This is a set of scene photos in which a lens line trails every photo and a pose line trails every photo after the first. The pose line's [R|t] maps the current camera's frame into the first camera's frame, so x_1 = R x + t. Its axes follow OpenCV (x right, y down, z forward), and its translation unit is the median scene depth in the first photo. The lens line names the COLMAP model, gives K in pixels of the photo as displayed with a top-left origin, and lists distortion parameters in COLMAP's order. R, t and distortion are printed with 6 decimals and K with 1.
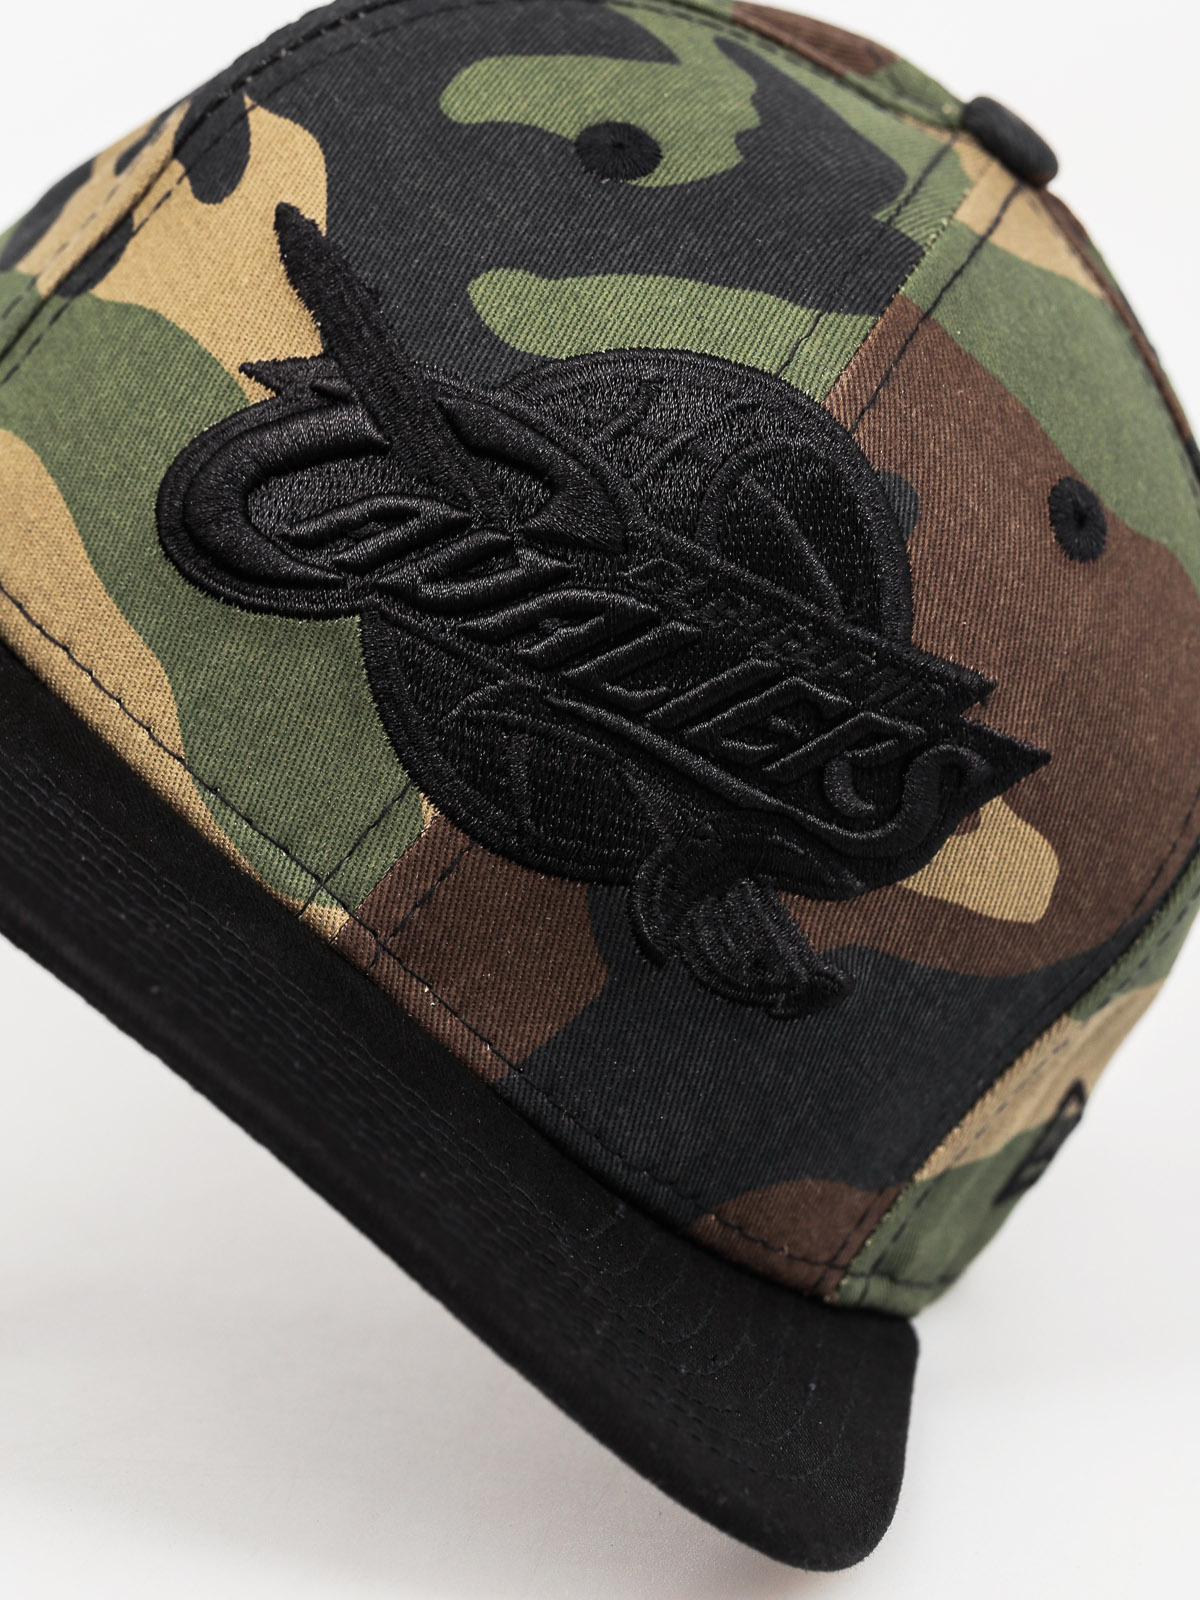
lens RADIAL K [[5000.1, 0, 600.0], [0, 5000.1, 800.0], [0, 0, 1]] dist [-0.101938, 0.470997]
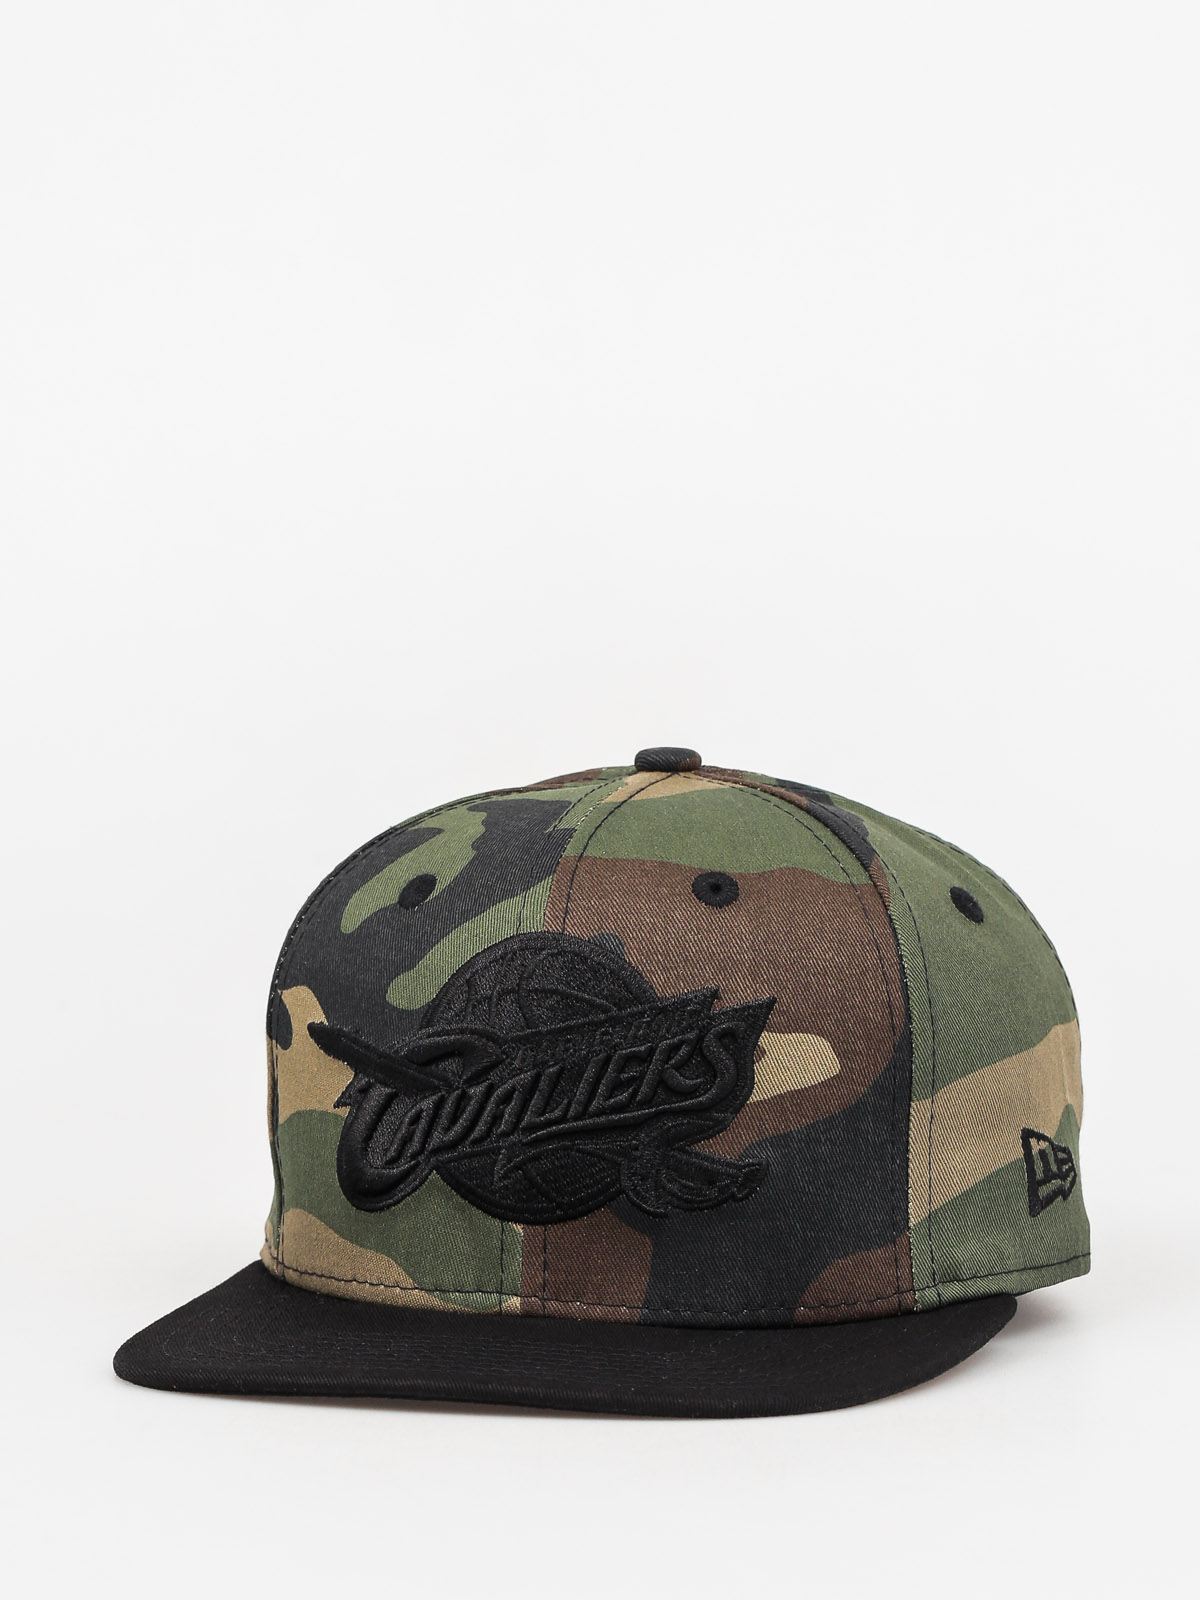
lens RADIAL K [[5000.1, 0, 600.0], [0, 5000.1, 800.0], [0, 0, 1]] dist [-0.101938, 0.470997]
pose [[0.751666, -0.635976, -0.174734, 0.419340], [0.593733, 0.767846, -0.240611, 0.348673], [0.287192, 0.077114, 0.954764, -0.808086]]
